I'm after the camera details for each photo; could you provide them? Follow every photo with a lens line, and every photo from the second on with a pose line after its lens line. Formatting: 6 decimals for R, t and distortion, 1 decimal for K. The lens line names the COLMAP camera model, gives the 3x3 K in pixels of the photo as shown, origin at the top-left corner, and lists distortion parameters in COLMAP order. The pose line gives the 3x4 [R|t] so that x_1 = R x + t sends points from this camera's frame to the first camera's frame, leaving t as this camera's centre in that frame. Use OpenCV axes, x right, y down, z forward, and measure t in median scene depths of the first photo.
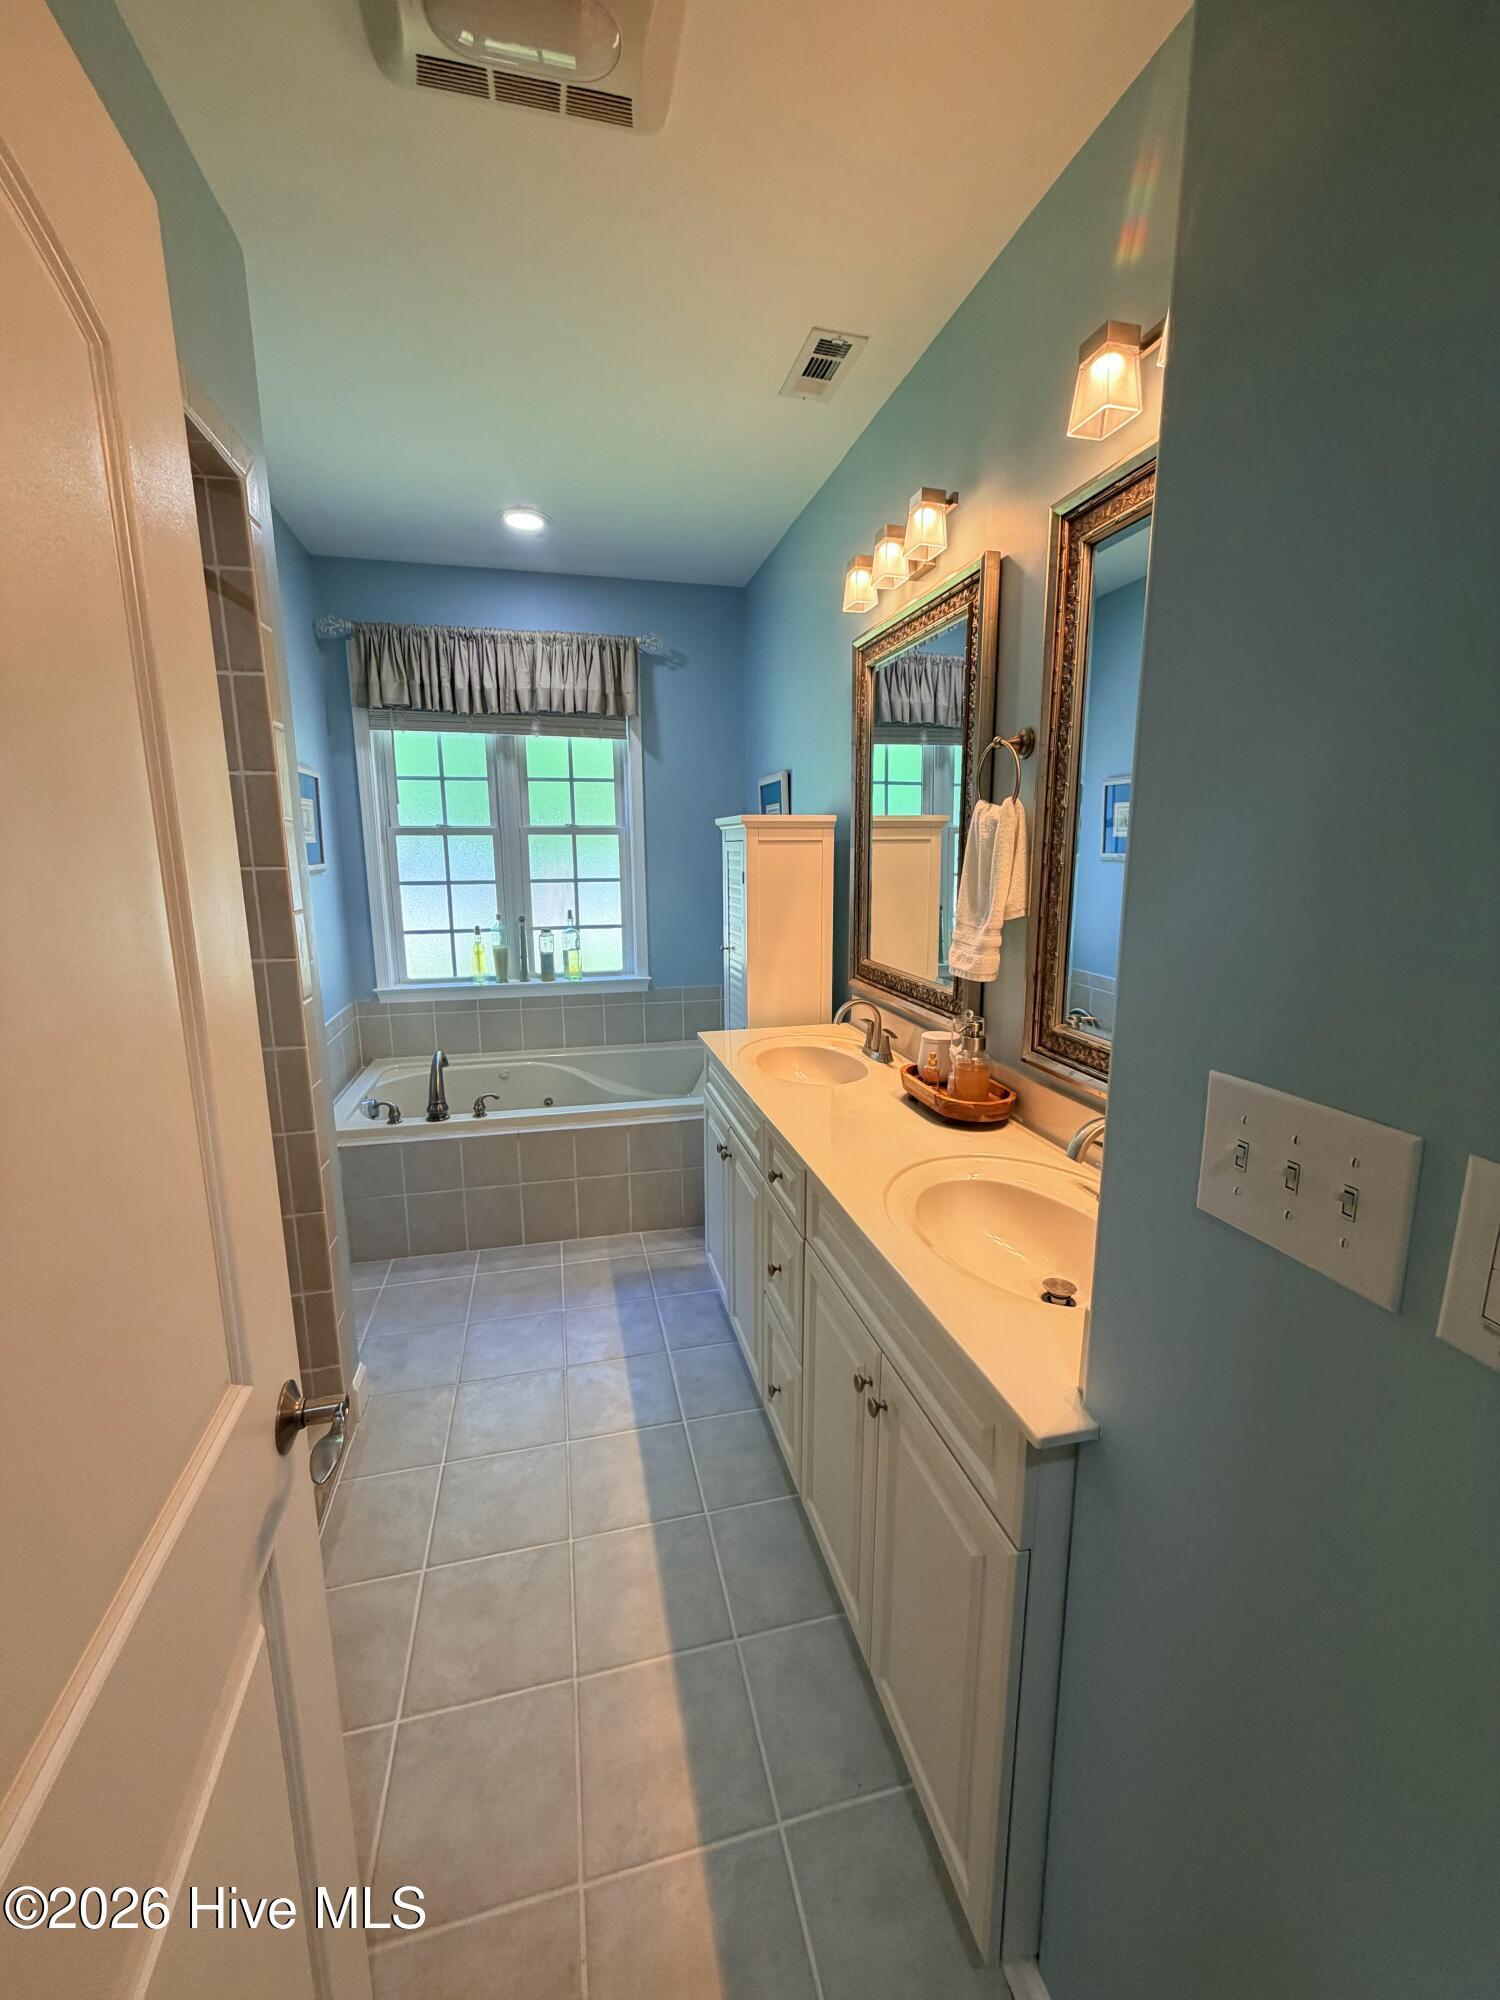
lens RADIAL K [[799.2, 0, 752.4], [0, 799.2, 993.4], [0, 0, 1]] dist [-0.003015, -0.000070]
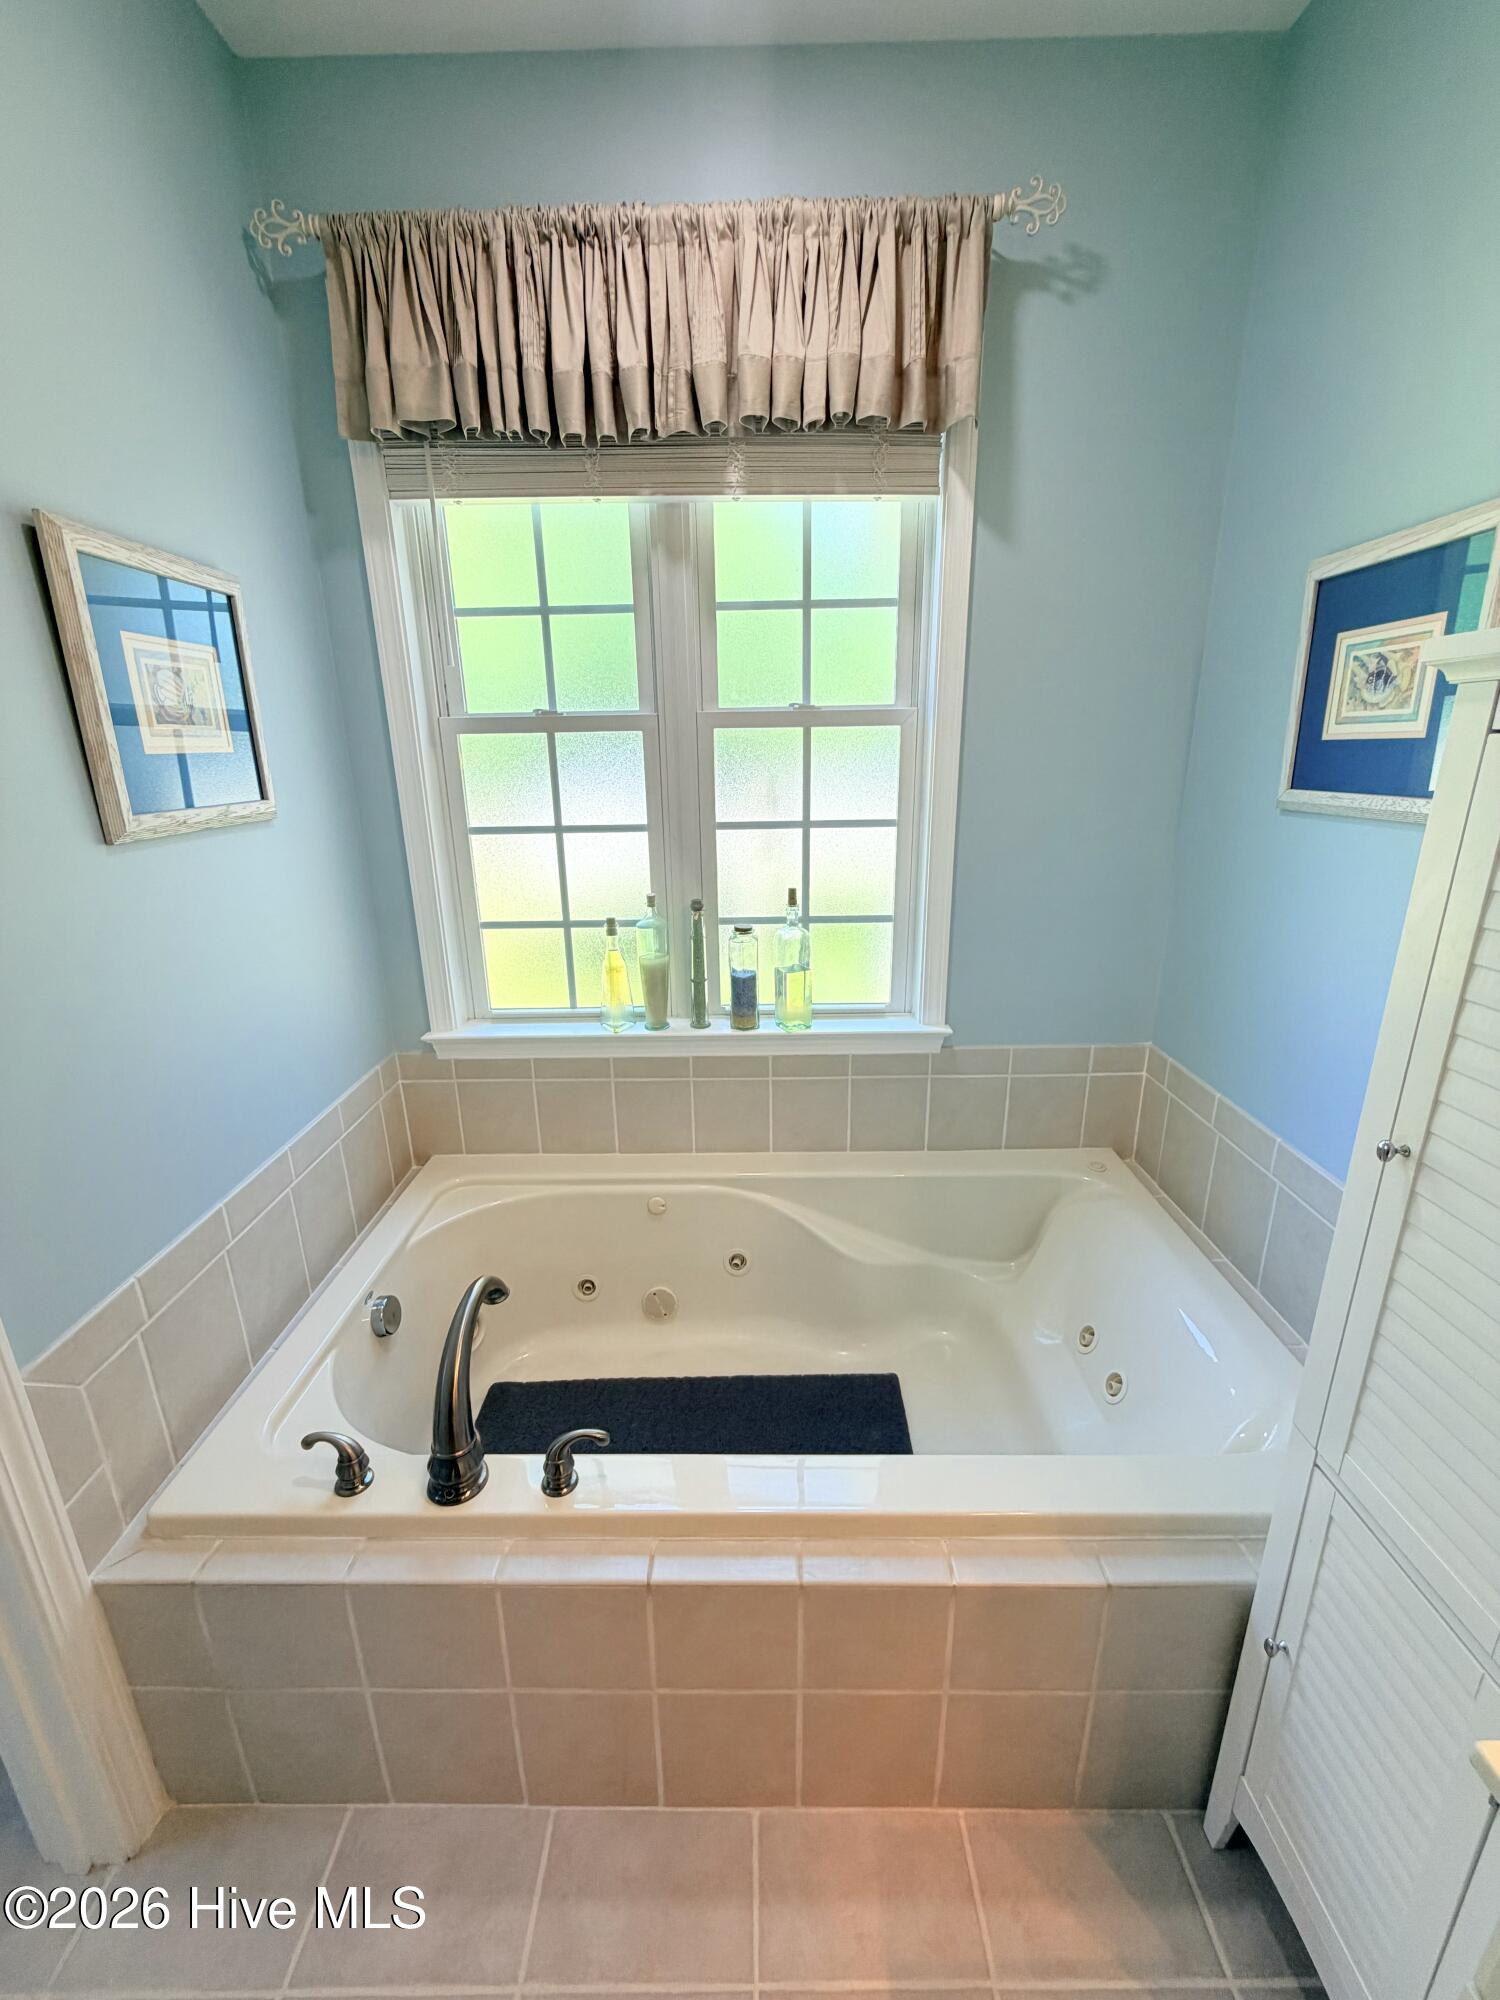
lens RADIAL K [[800.6, 0, 749.4], [0, 800.6, 993.6], [0, 0, 1]] dist [0.002466, 0.000316]
pose [[0.969810, 0.061671, -0.235936, -0.143464], [-0.032821, 0.991700, 0.124310, -0.106228], [0.241645, -0.112813, 0.963785, 0.550059]]
